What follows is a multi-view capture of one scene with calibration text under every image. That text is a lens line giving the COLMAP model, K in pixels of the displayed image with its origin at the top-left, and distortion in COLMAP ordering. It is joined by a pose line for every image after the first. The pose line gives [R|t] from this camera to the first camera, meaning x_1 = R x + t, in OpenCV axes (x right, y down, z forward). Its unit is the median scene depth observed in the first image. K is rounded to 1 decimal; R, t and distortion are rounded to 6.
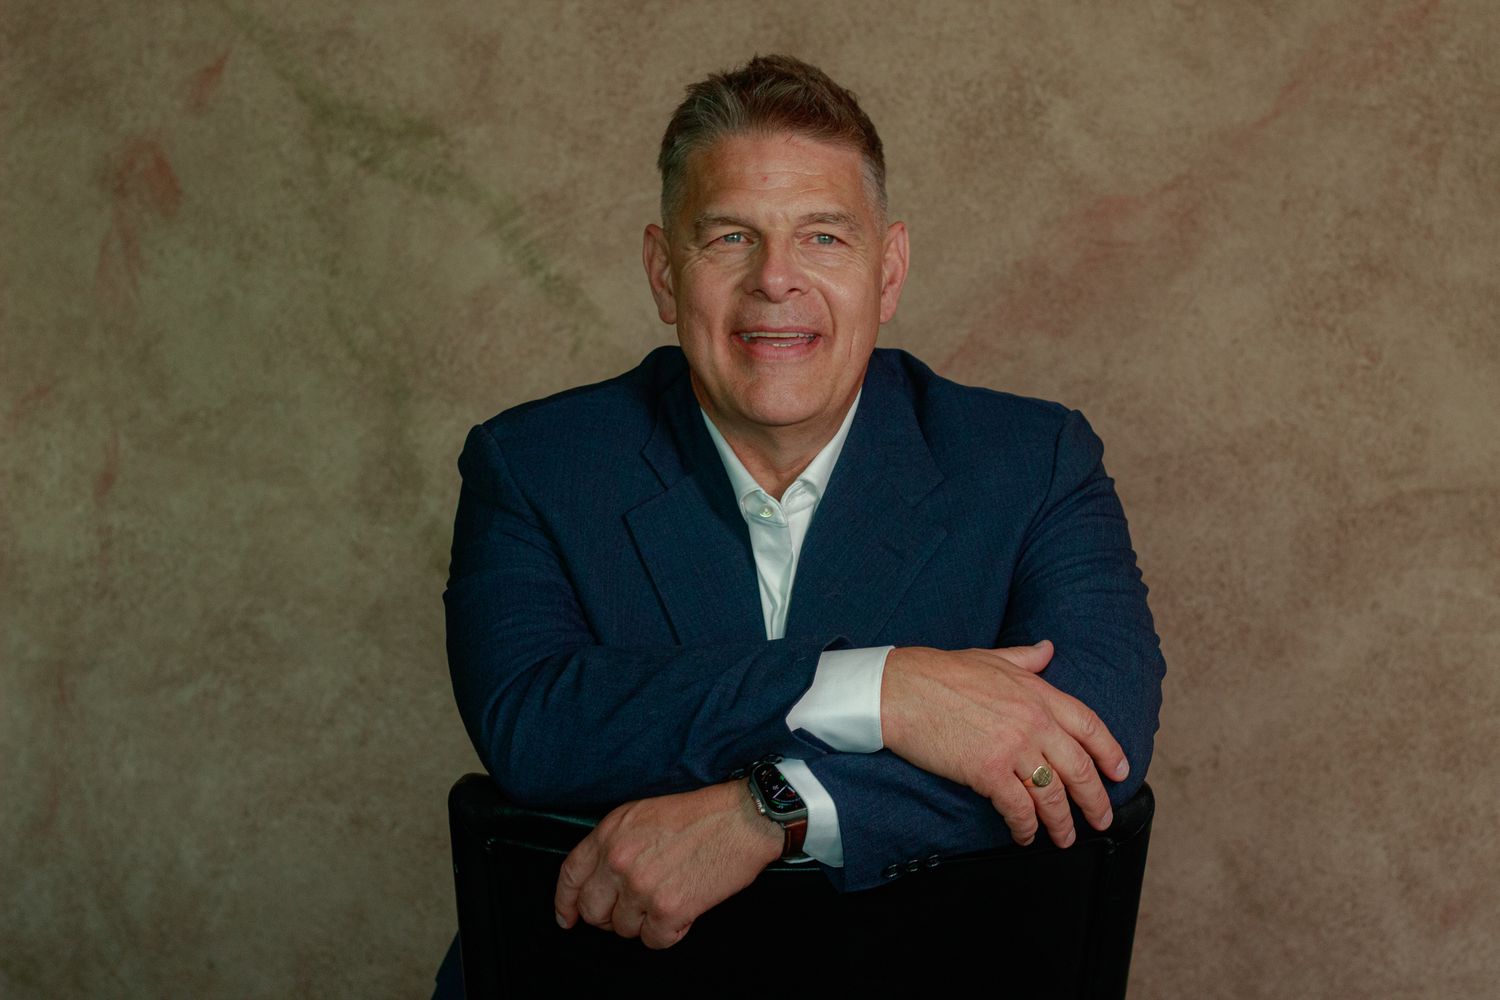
lens RADIAL K [[3254.9, 0, 723.5], [0, 3254.9, 485.6], [0, 0, 1]] dist [-0.106286, 0.000000]
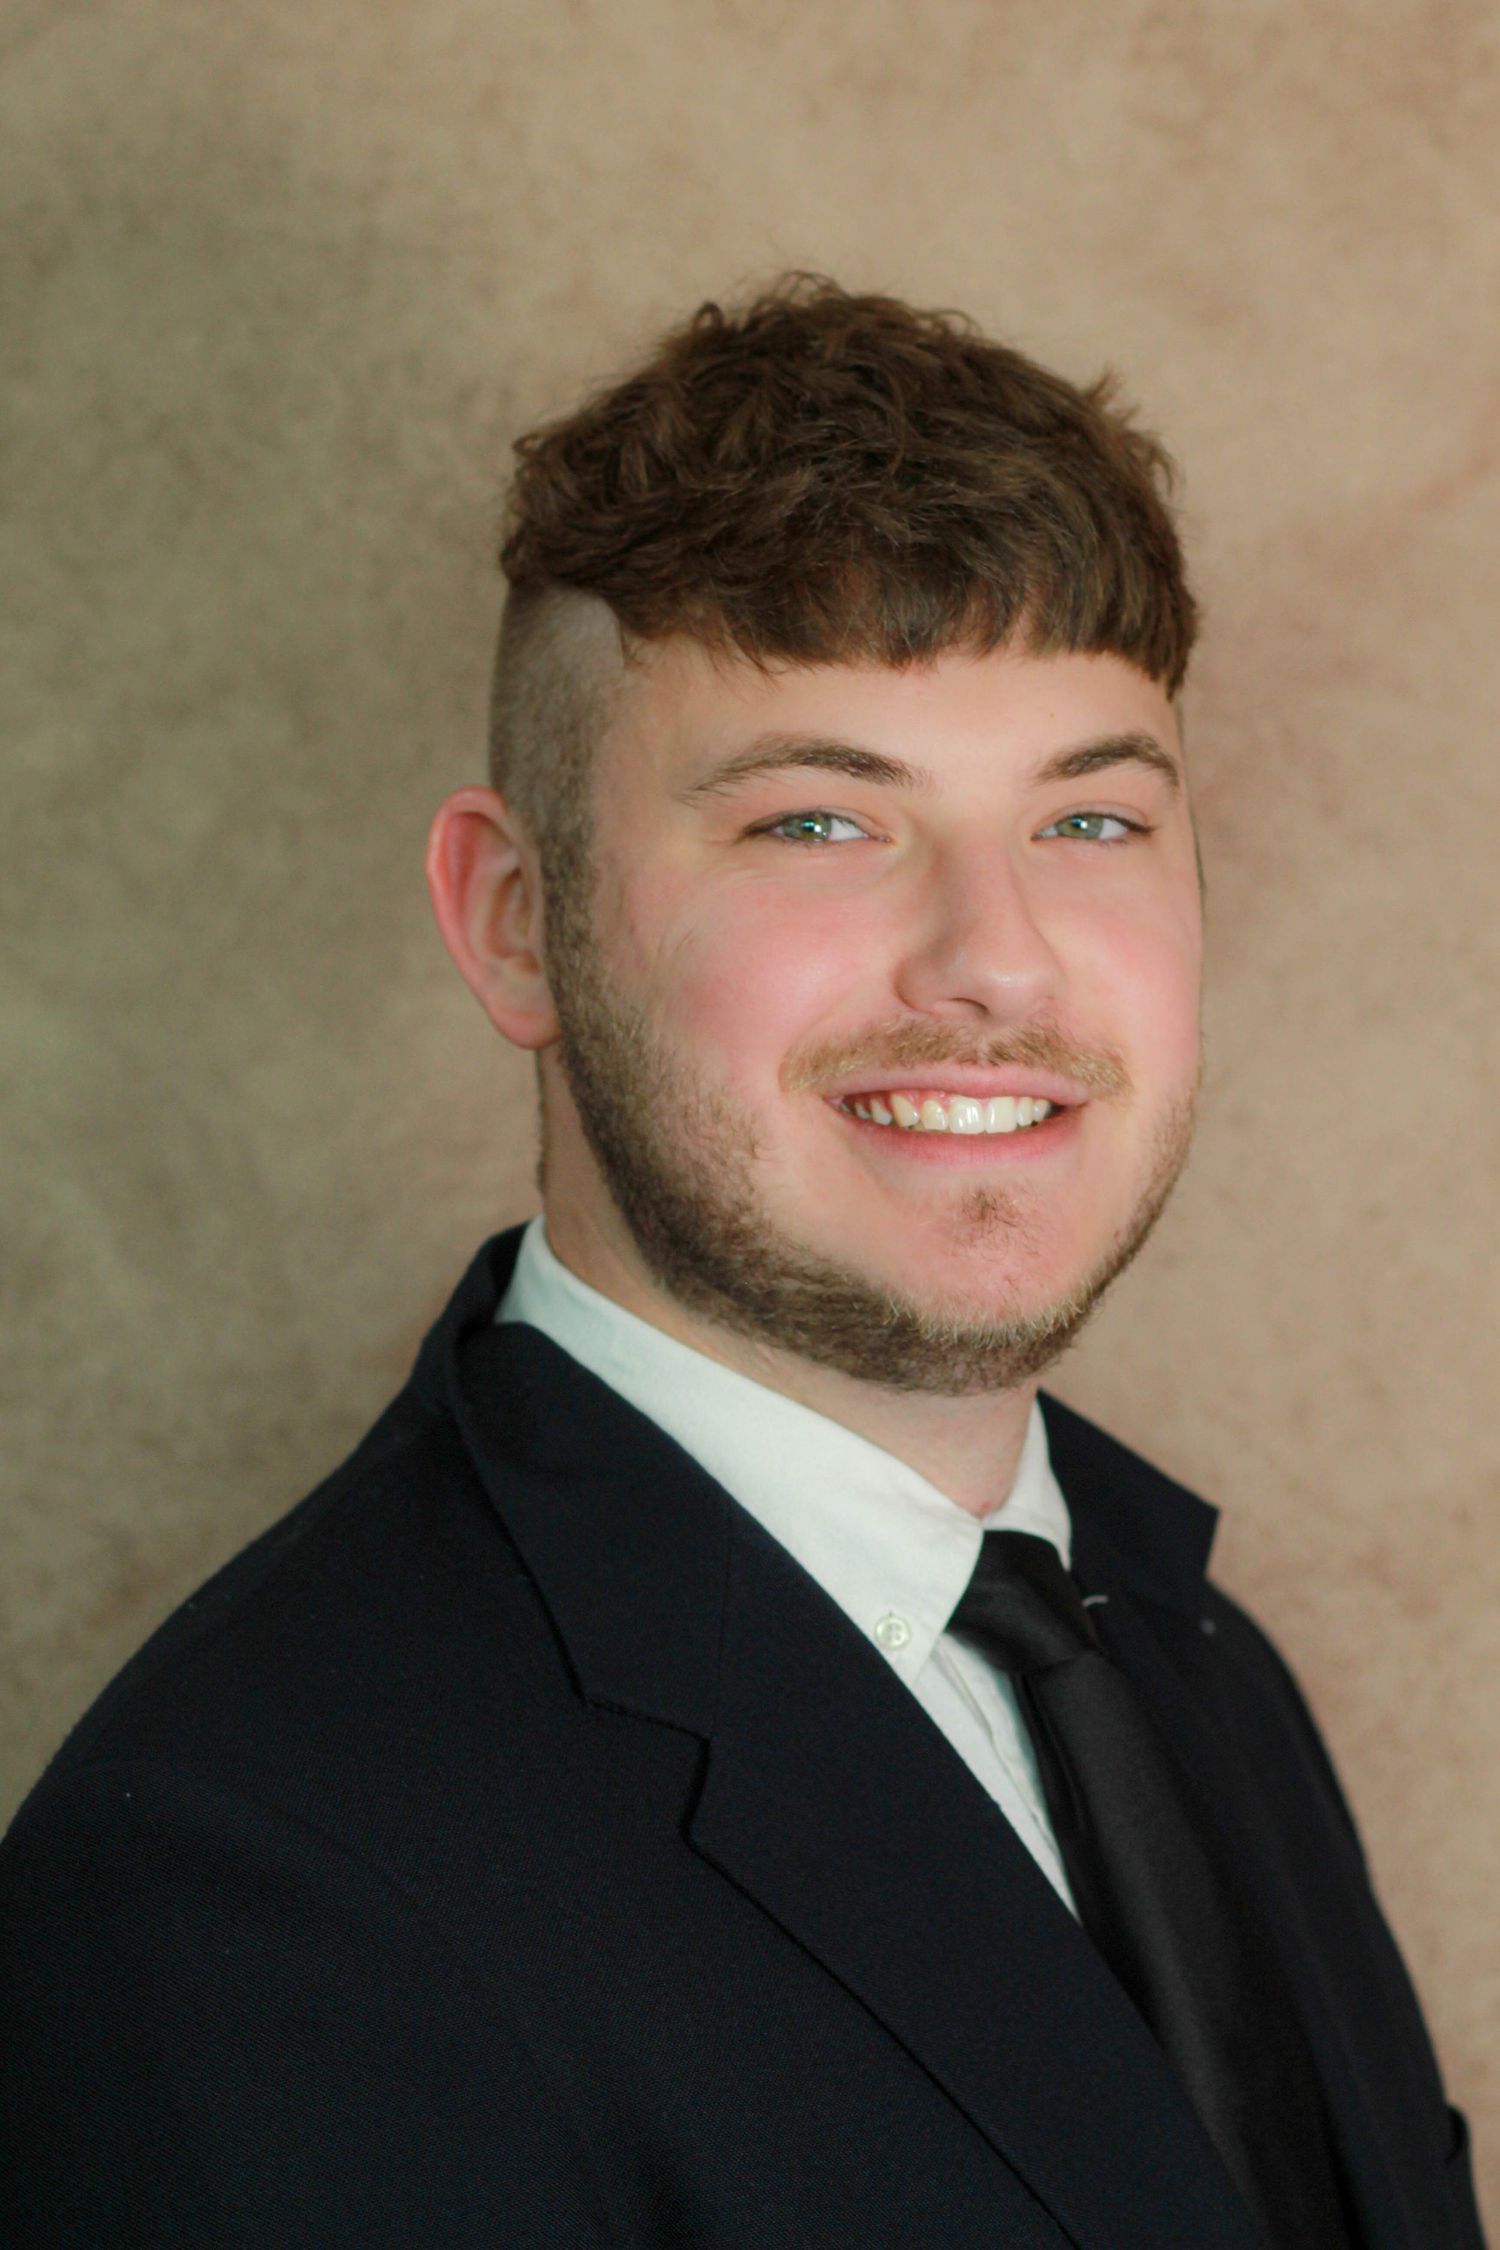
lens RADIAL K [[8673.9, 0, 757.0], [0, 8673.9, 1125.0], [0, 0, 1]] dist [-0.129761, 0.000000]
pose [[0.993041, -0.031327, 0.113527, 0.008149], [0.036763, 0.998260, -0.046104, -0.017287], [-0.111885, 0.049956, 0.992465, 0.198055]]
